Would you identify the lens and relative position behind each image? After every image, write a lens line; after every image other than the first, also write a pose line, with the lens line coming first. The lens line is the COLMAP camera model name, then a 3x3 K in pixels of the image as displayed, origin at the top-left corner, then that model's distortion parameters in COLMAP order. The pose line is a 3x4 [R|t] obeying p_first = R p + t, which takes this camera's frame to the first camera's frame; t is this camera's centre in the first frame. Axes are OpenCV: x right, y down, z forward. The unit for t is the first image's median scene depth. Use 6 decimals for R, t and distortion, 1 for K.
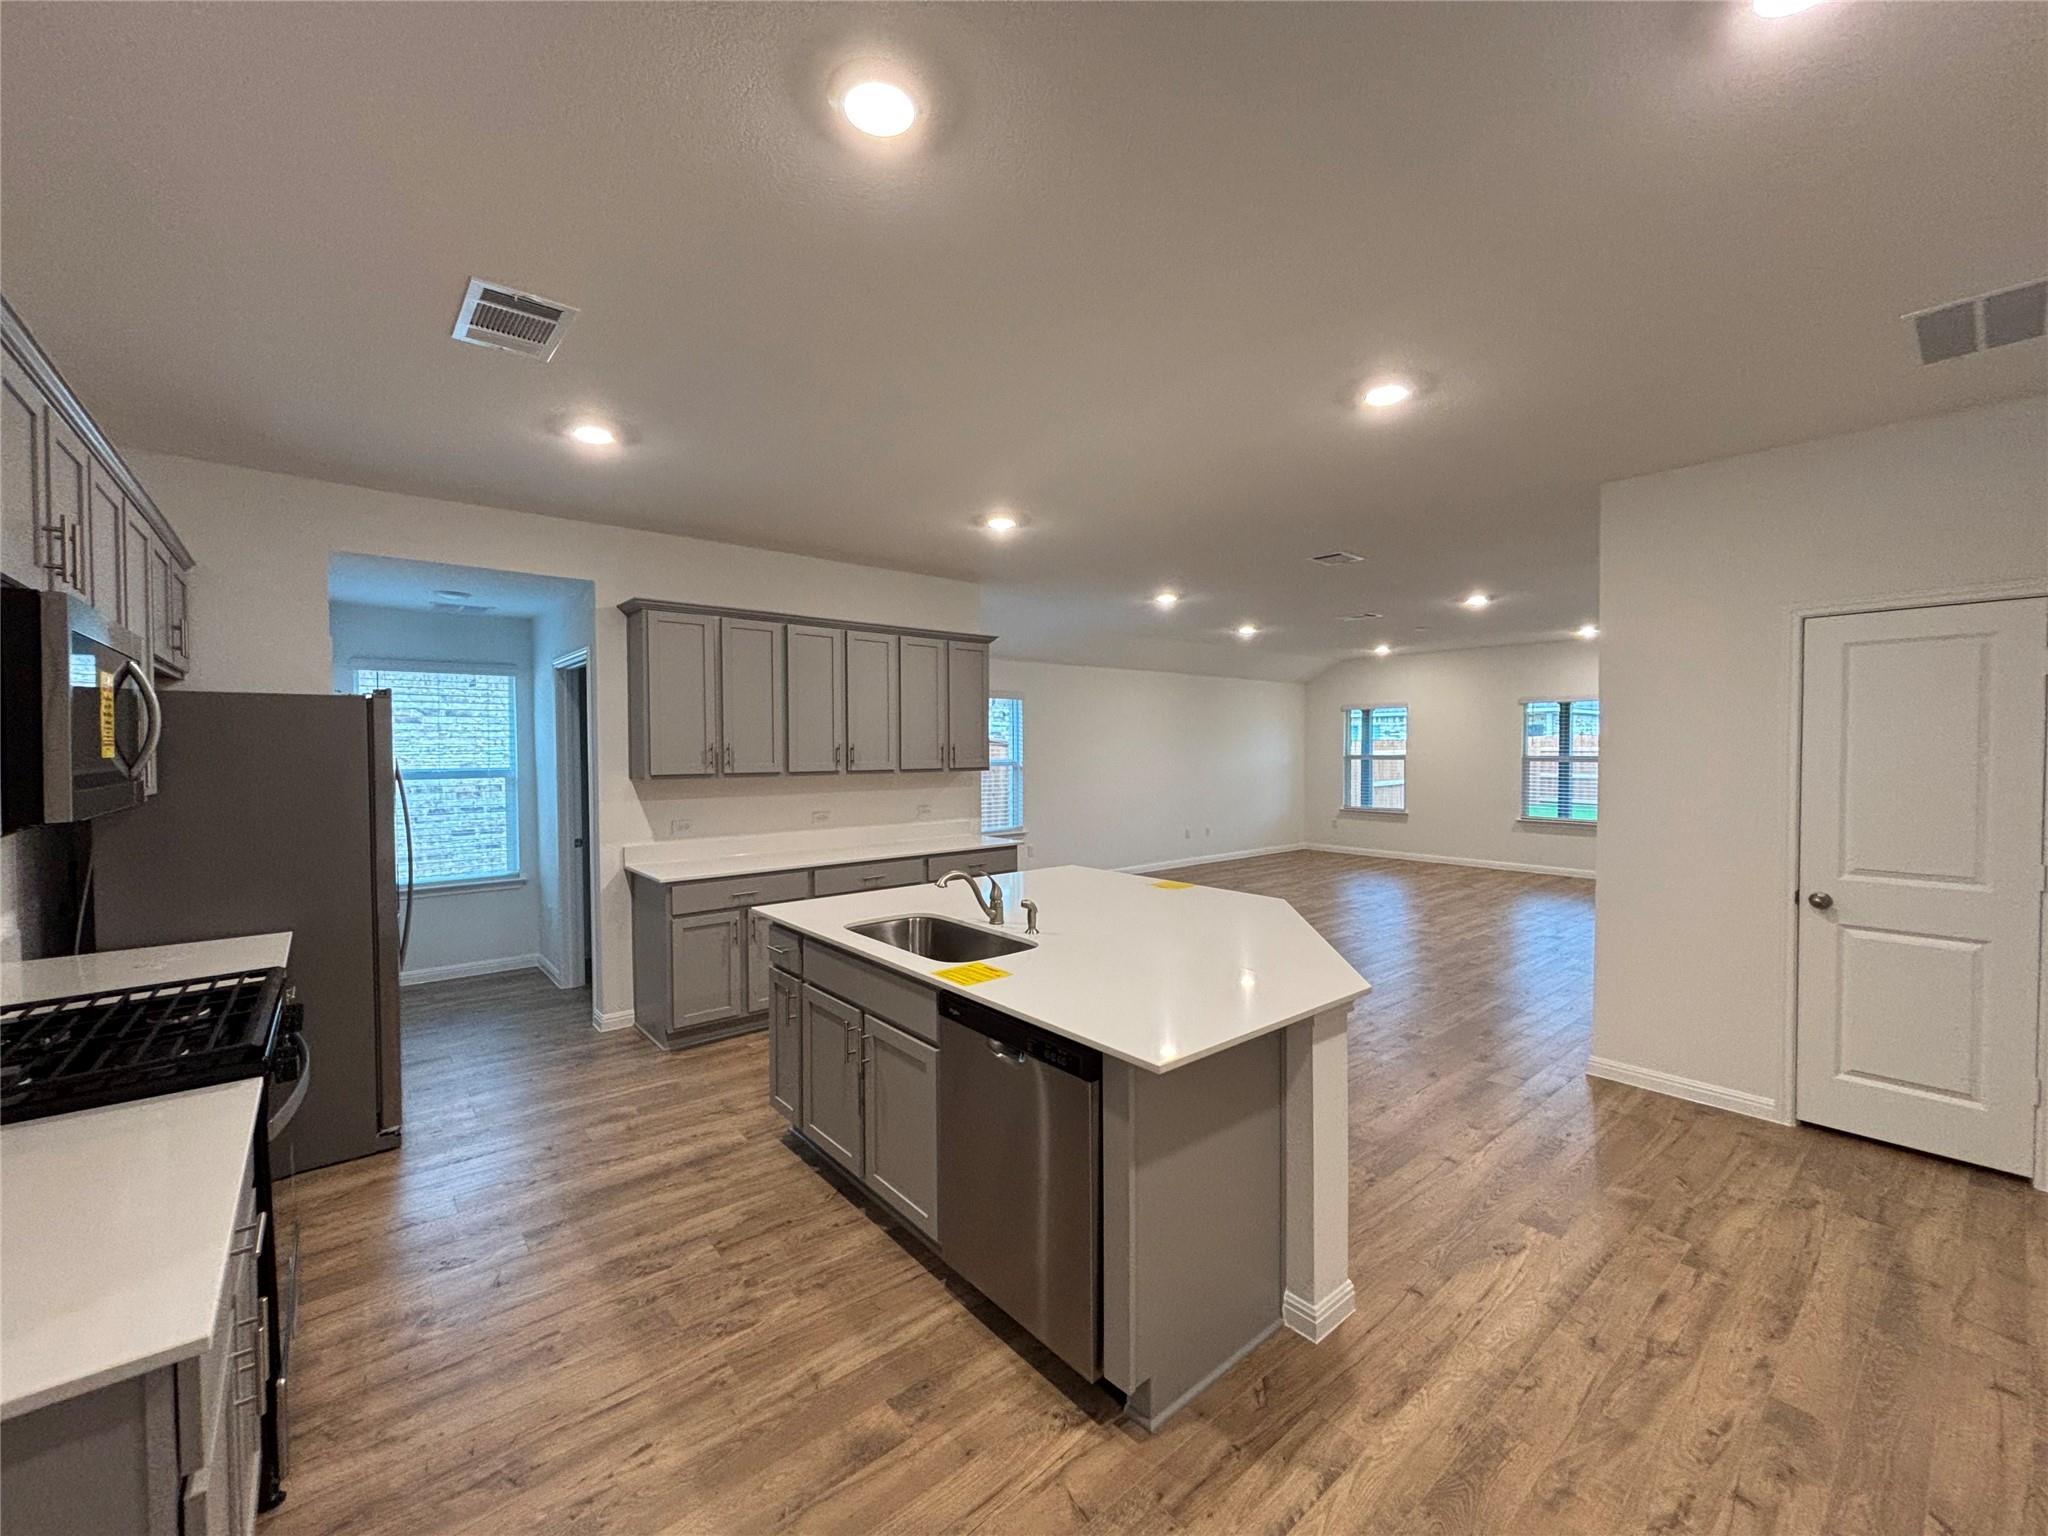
lens RADIAL K [[813.9, 0, 1024.0], [0, 813.9, 768.0], [0, 0, 1]] dist [0.026072, -0.017089]
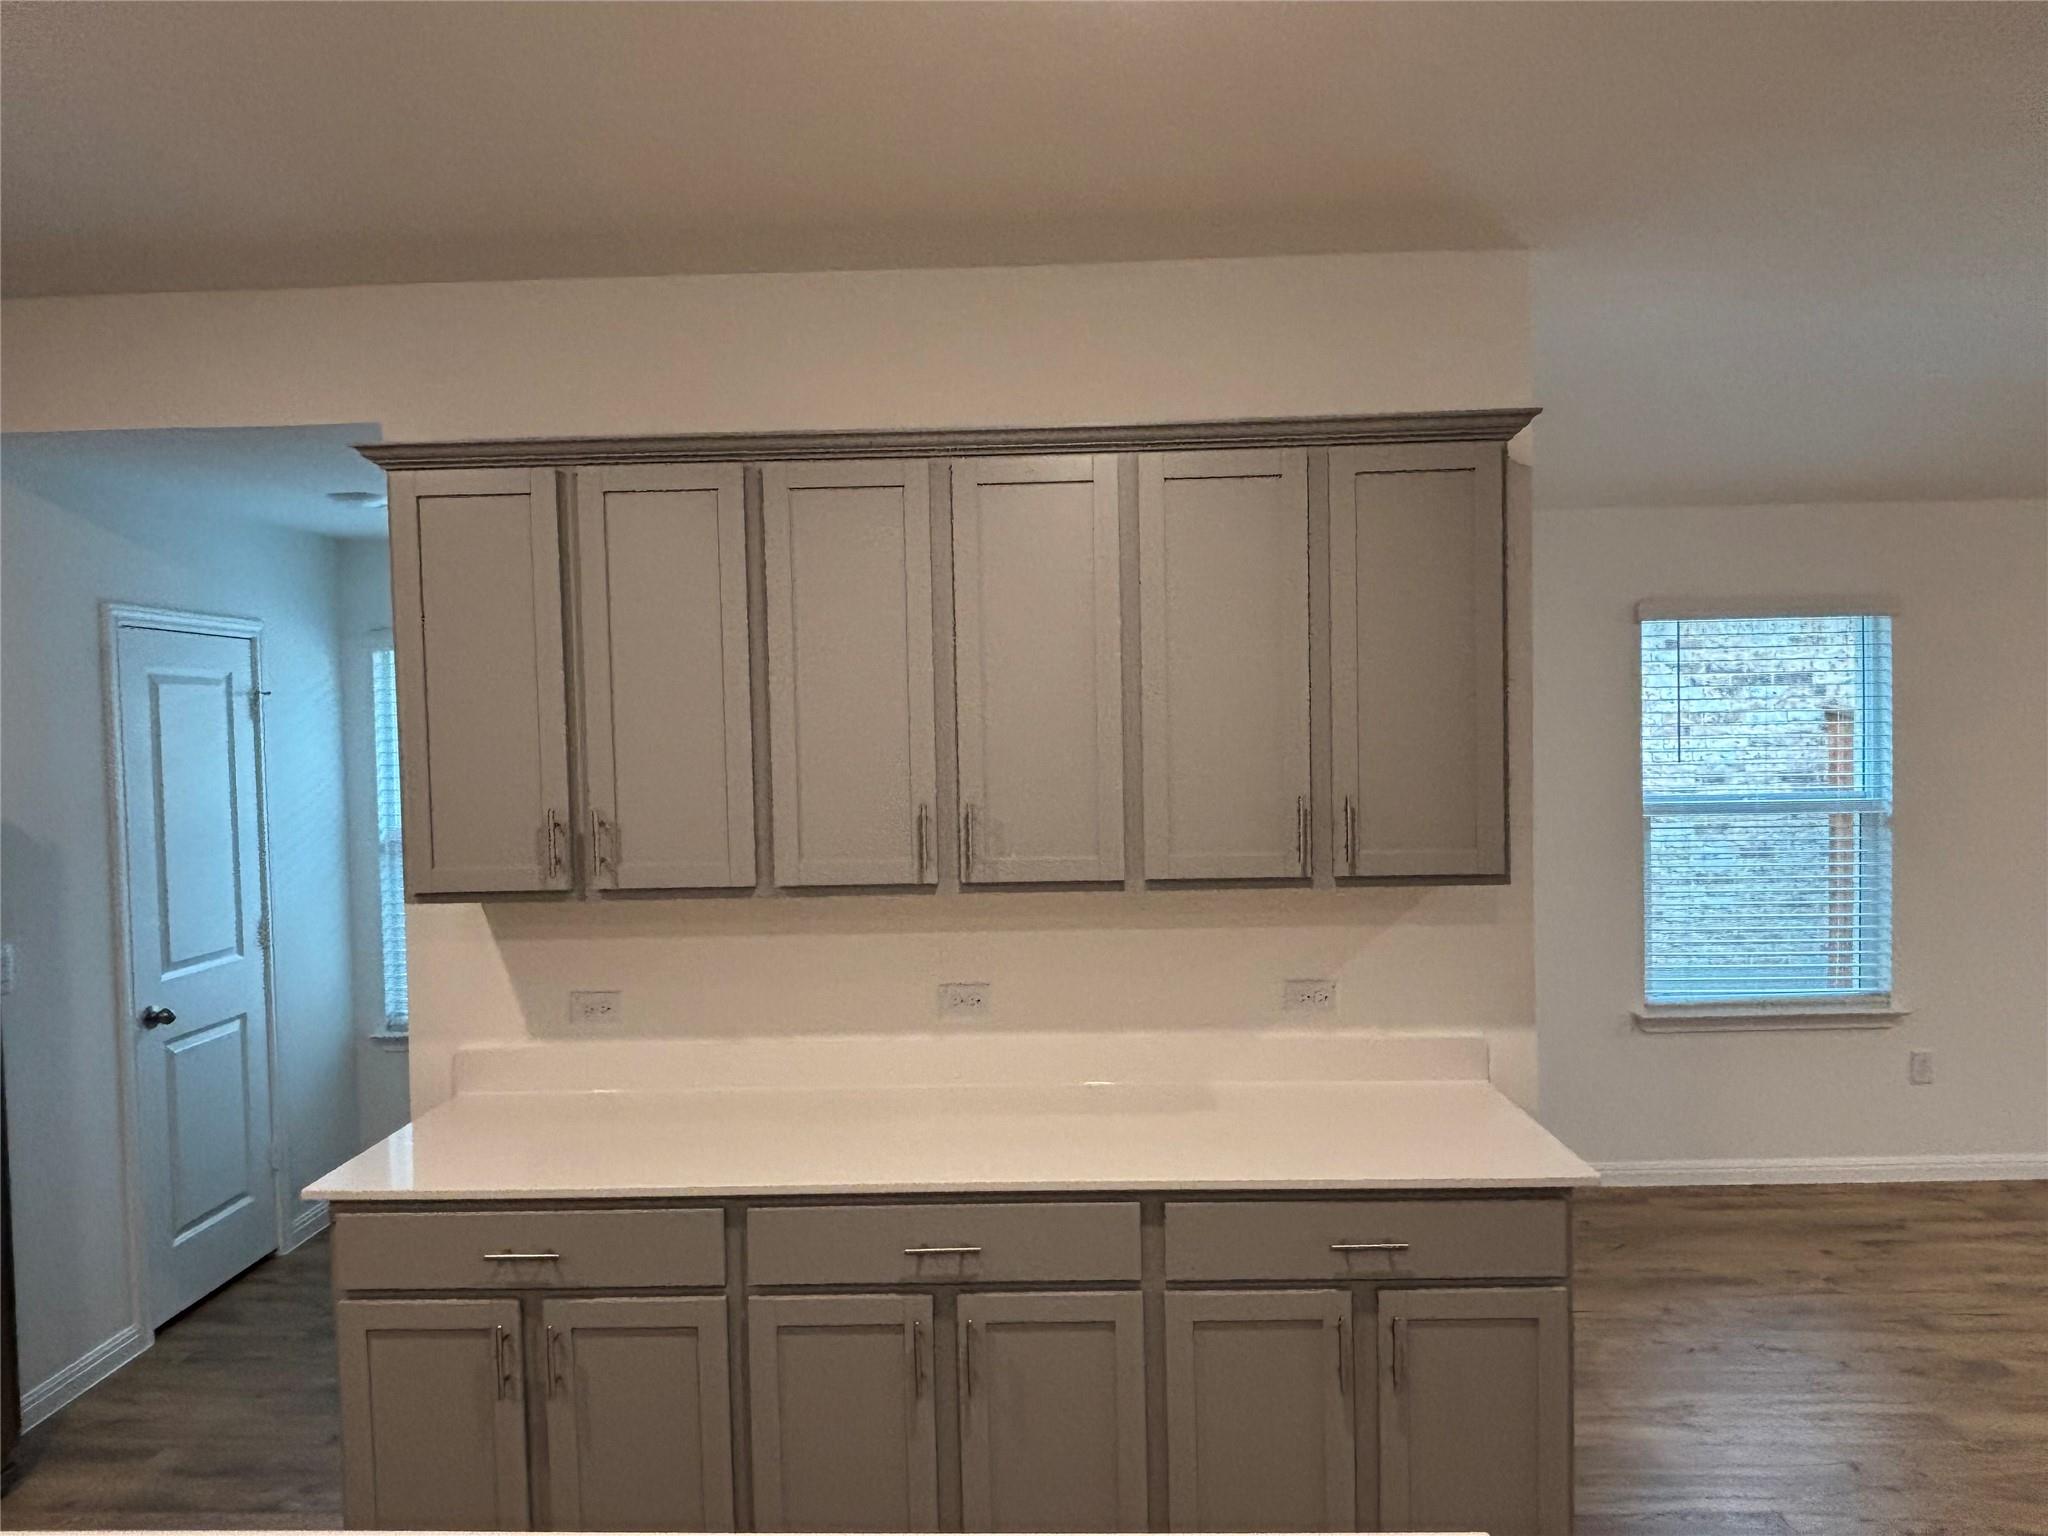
lens RADIAL K [[1313.8, 0, 1028.5], [0, 1313.8, 776.4], [0, 0, 1]] dist [0.006186, -0.002258]
pose [[0.748715, 0.014318, -0.662737, 0.074612], [0.000195, 0.999762, 0.021819, -0.024768], [0.662892, -0.016465, 0.748534, 0.294882]]
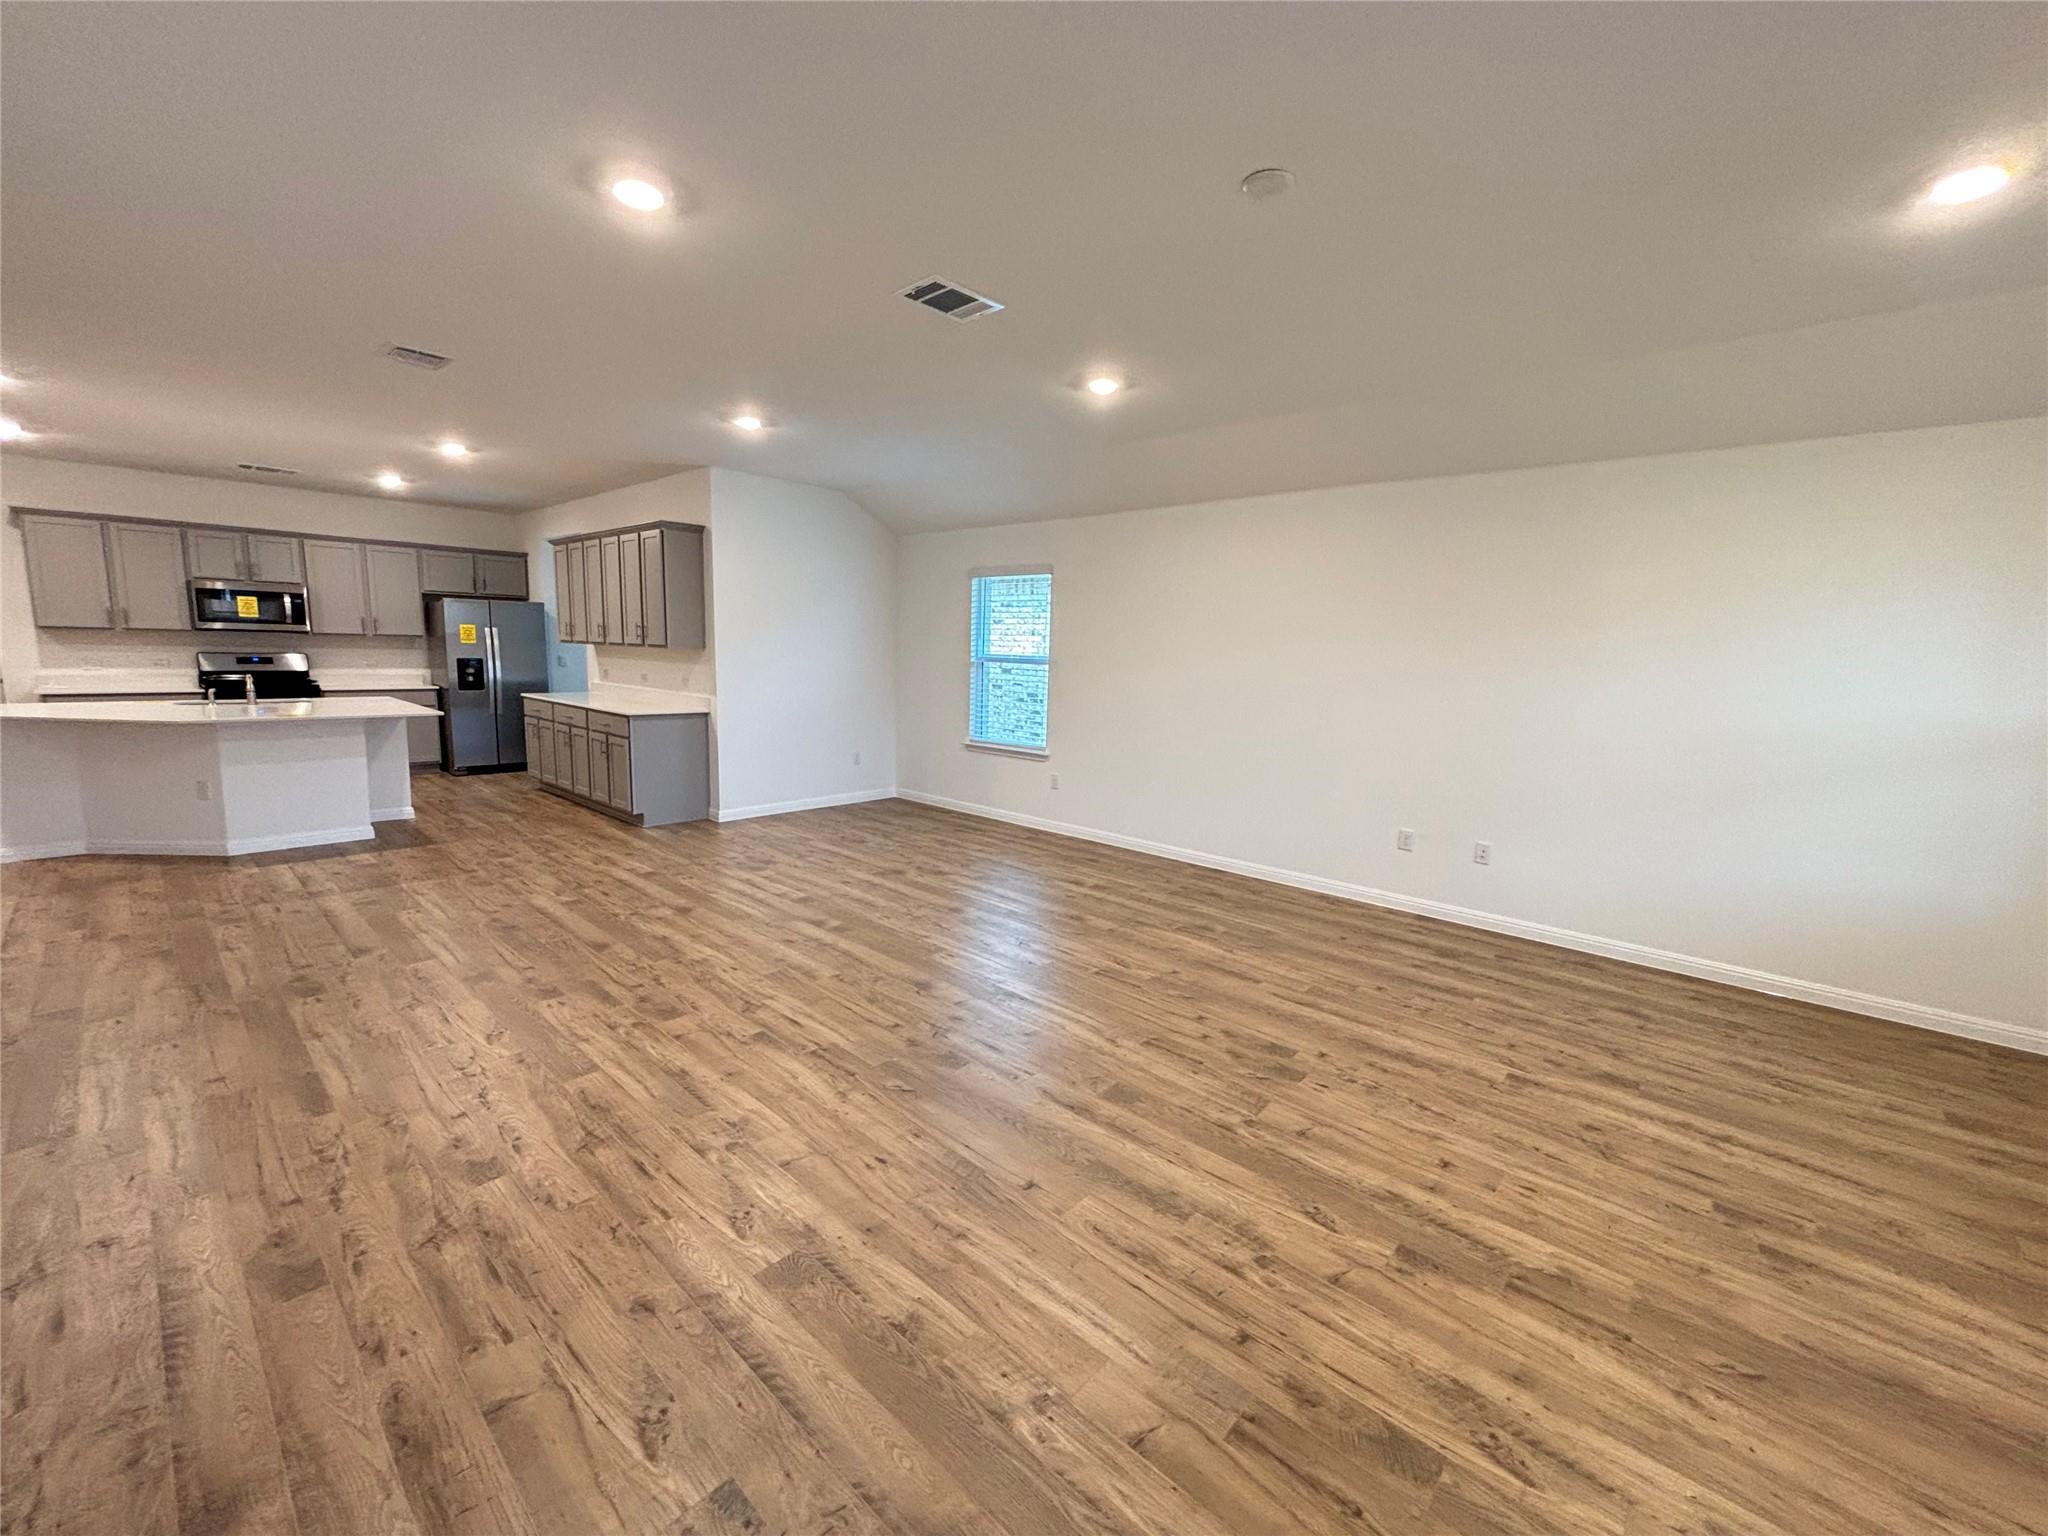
lens RADIAL K [[825.6, 0, 1049.3], [0, 825.6, 771.0], [0, 0, 1]] dist [-0.009017, -0.000472]
pose [[0.154133, 0.156677, -0.975549, 0.619789], [-0.060290, 0.986999, 0.148991, -0.017085], [0.986209, 0.035852, 0.161575, 0.725246]]
